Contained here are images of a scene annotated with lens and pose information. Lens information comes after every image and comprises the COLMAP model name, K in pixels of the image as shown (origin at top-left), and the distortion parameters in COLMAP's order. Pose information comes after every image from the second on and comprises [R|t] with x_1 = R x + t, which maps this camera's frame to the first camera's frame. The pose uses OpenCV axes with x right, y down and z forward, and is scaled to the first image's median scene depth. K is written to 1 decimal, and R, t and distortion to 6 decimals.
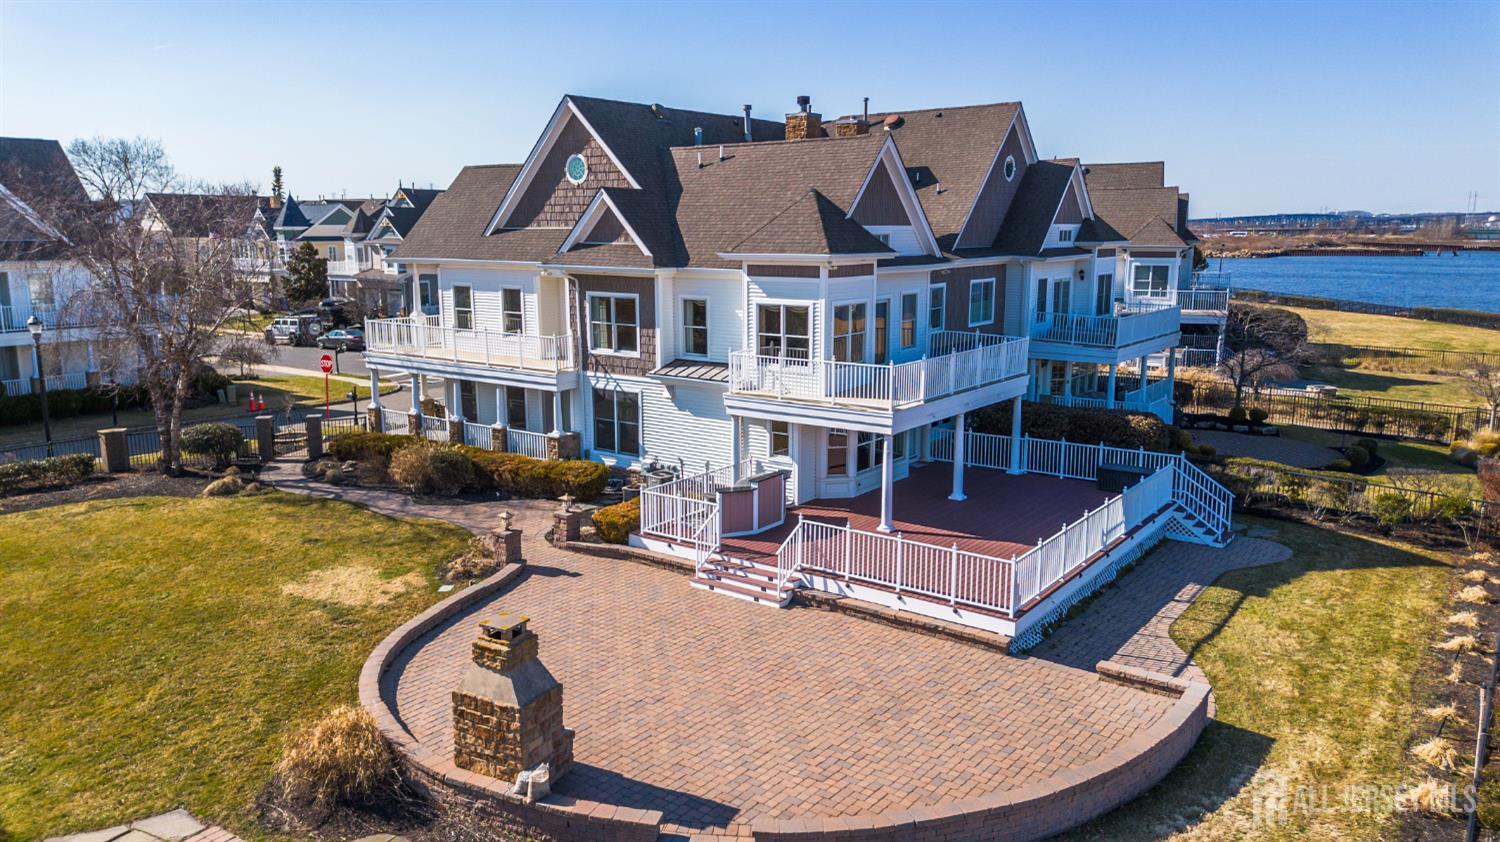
lens RADIAL K [[1074.6, 0, 785.0], [0, 1074.6, 430.1], [0, 0, 1]] dist [0.049953, -0.039552]
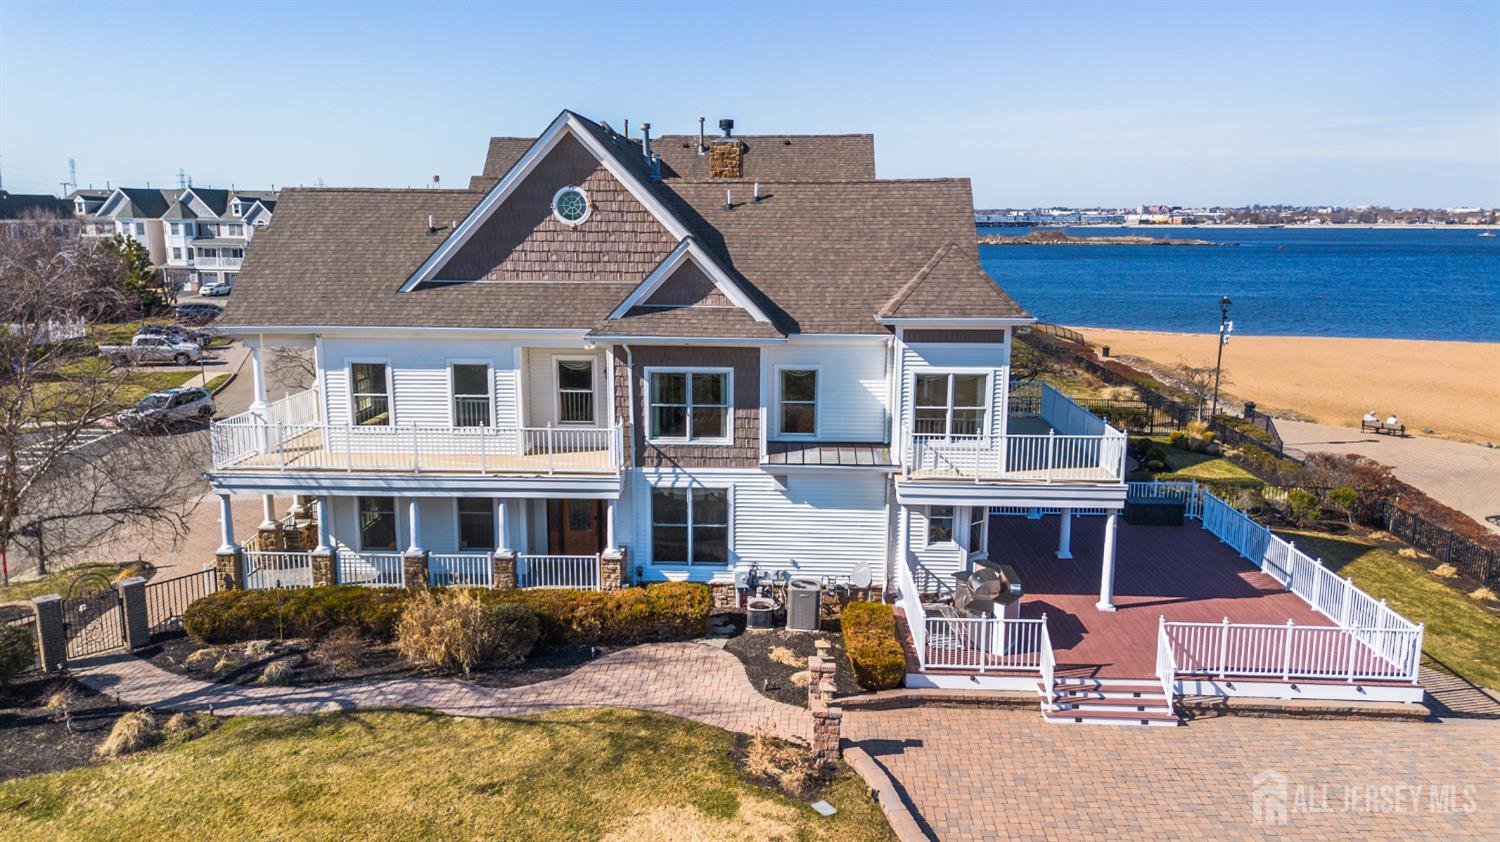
lens RADIAL K [[1074.6, 0, 746.6], [0, 1074.6, 414.8], [0, 0, 1]] dist [0.049953, -0.039552]
pose [[0.834692, -0.094160, 0.542608, -0.571797], [0.096402, 0.995044, 0.024377, -0.110390], [-0.542214, 0.031961, 0.839633, 0.320458]]
